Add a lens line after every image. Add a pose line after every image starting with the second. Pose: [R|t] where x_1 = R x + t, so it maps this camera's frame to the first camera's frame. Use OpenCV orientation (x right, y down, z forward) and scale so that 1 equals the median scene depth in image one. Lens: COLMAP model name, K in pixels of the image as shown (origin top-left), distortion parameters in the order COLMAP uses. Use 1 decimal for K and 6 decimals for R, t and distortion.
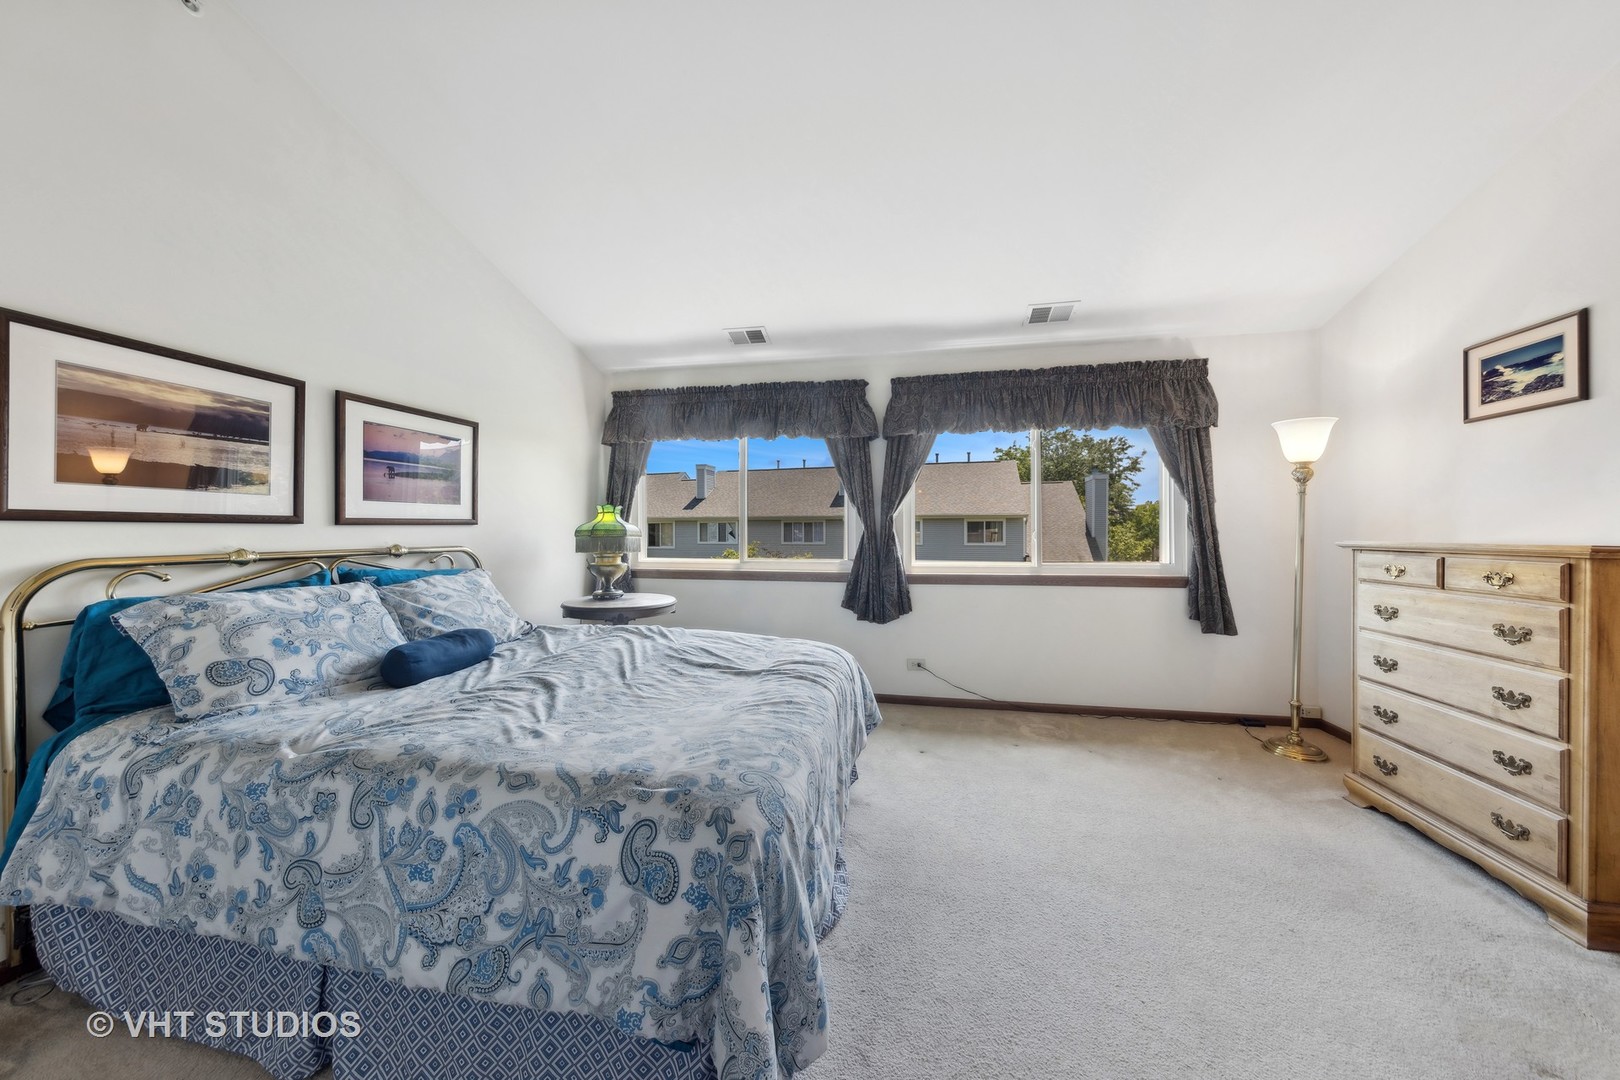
lens RADIAL K [[518.9, 0, 818.3], [0, 518.9, 529.5], [0, 0, 1]] dist [0.002541, -0.000045]
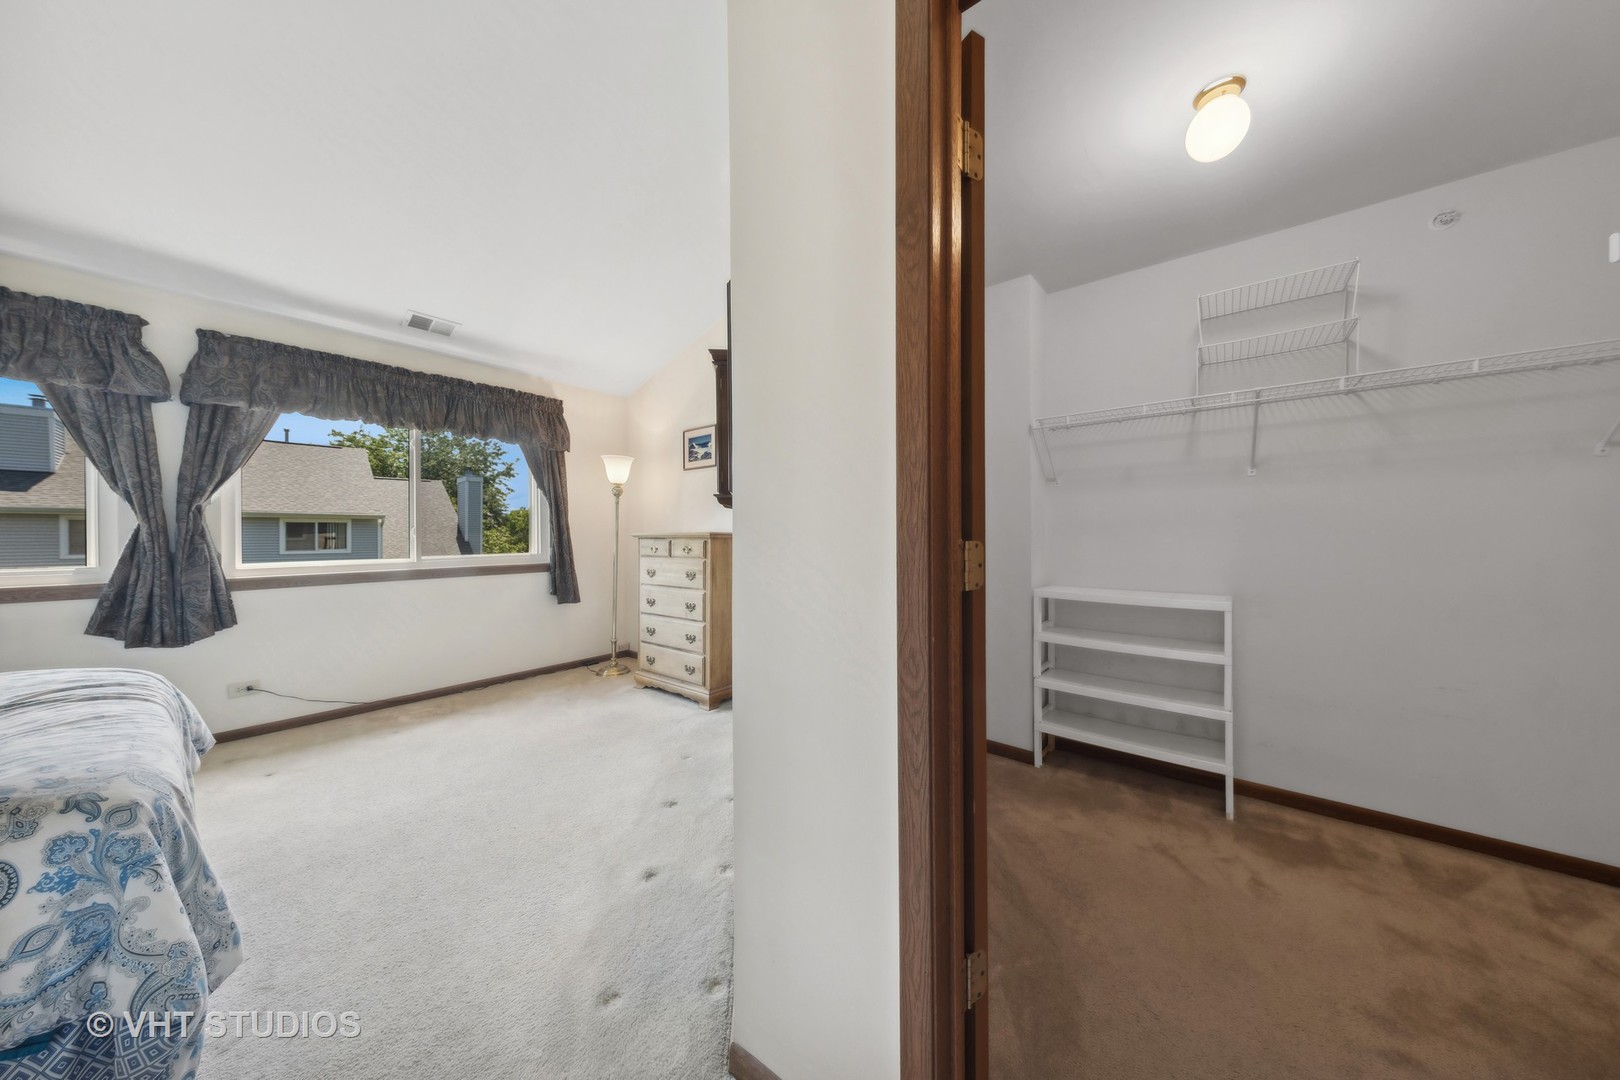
lens RADIAL K [[518.9, 0, 818.0], [0, 518.9, 535.0], [0, 0, 1]] dist [0.002541, -0.000045]
pose [[0.467648, -0.000060, 0.883915, -0.150086], [-0.000699, 1.000000, 0.000437, 0.022159], [-0.883915, -0.000822, 0.467648, -0.243215]]
